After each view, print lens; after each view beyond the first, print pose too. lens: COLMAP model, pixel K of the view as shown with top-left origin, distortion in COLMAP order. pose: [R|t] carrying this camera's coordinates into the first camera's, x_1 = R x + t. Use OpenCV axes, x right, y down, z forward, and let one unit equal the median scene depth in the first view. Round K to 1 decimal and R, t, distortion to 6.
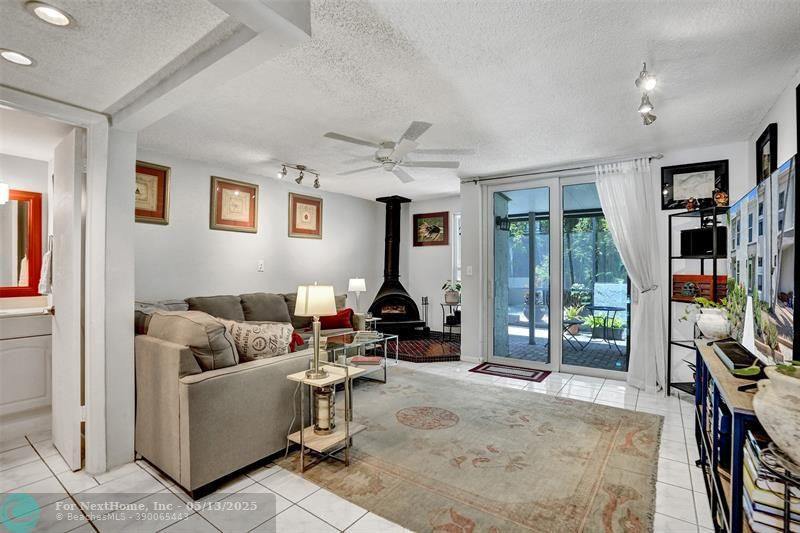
lens RADIAL K [[374.4, 0, 394.0], [0, 374.4, 269.9], [0, 0, 1]] dist [-0.044515, 0.008783]
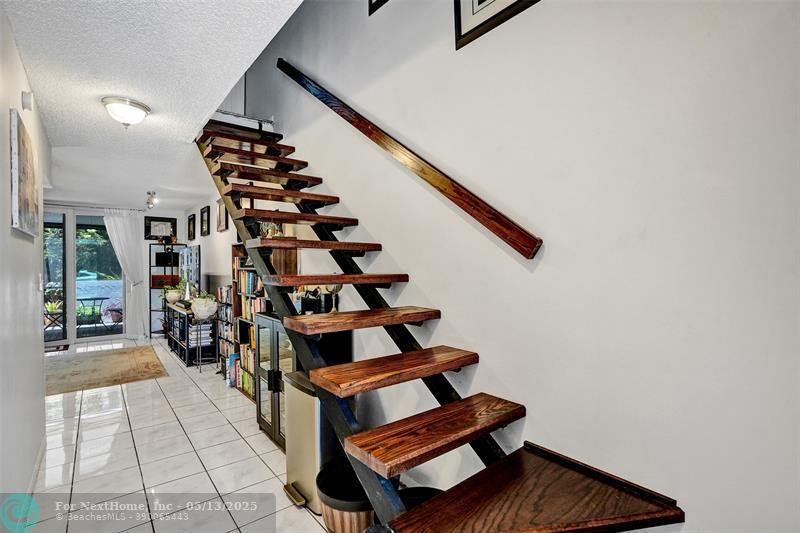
lens RADIAL K [[374.4, 0, 400.5], [0, 374.4, 262.3], [0, 0, 1]] dist [-0.044515, 0.008783]
pose [[0.249548, 0.005977, 0.968344, -0.686327], [0.006719, 0.999946, -0.007904, -0.026152], [-0.968339, 0.008478, 0.249494, -0.657043]]
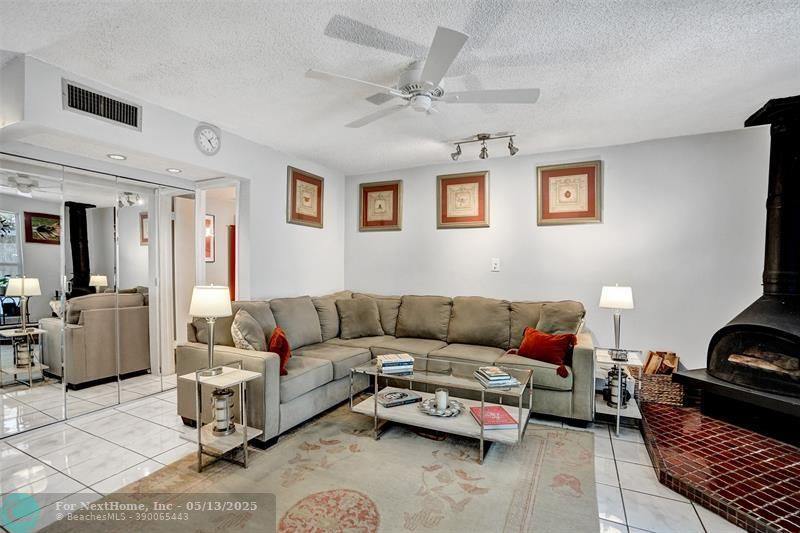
lens RADIAL K [[374.4, 0, 400.5], [0, 374.4, 267.6], [0, 0, 1]] dist [-0.044515, 0.008783]
pose [[0.181760, -0.001313, -0.983342, 0.625104], [-0.004173, 0.999989, -0.002106, -0.003960], [0.983334, 0.004486, 0.181753, 0.919522]]
